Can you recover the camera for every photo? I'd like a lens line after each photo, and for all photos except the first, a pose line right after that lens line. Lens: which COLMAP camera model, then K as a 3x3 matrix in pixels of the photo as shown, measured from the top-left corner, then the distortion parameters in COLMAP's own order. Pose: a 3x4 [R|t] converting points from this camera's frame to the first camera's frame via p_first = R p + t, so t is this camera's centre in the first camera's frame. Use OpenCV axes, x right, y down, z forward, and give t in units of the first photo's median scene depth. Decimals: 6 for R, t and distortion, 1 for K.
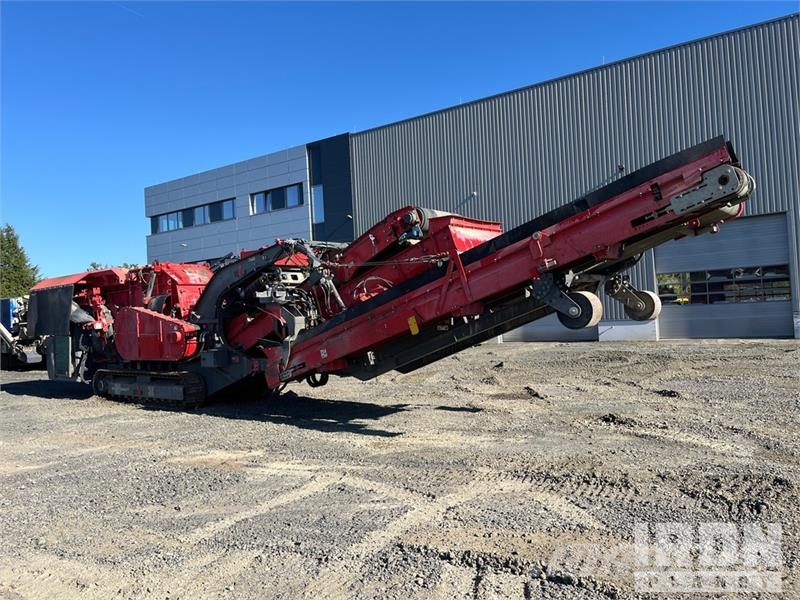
lens RADIAL K [[603.1, 0, 393.5], [0, 603.1, 290.1], [0, 0, 1]] dist [0.066114, -0.080640]
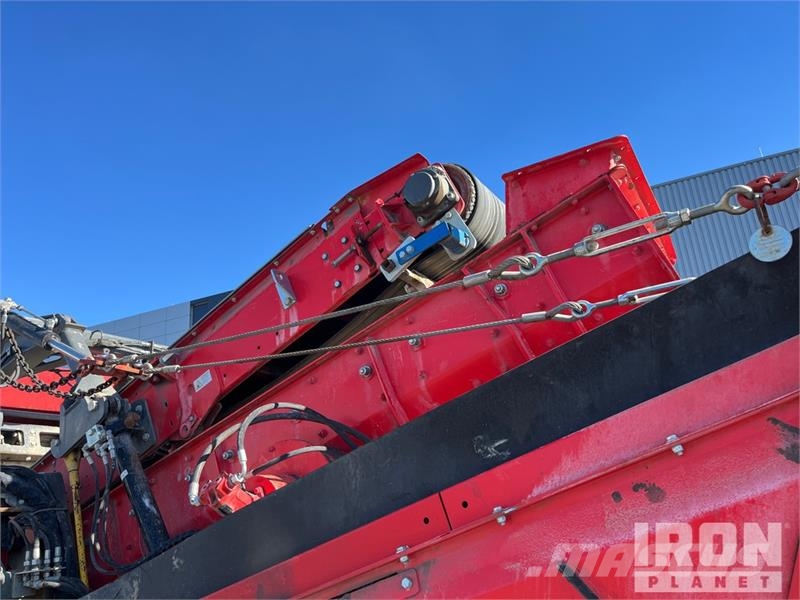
lens RADIAL K [[603.1, 0, 393.5], [0, 603.1, 290.1], [0, 0, 1]] dist [0.066114, -0.080640]
pose [[0.986210, 0.034709, 0.161815, -0.028814], [0.015678, 0.953768, -0.300135, 0.007784], [-0.164752, 0.298533, 0.940072, 0.702621]]
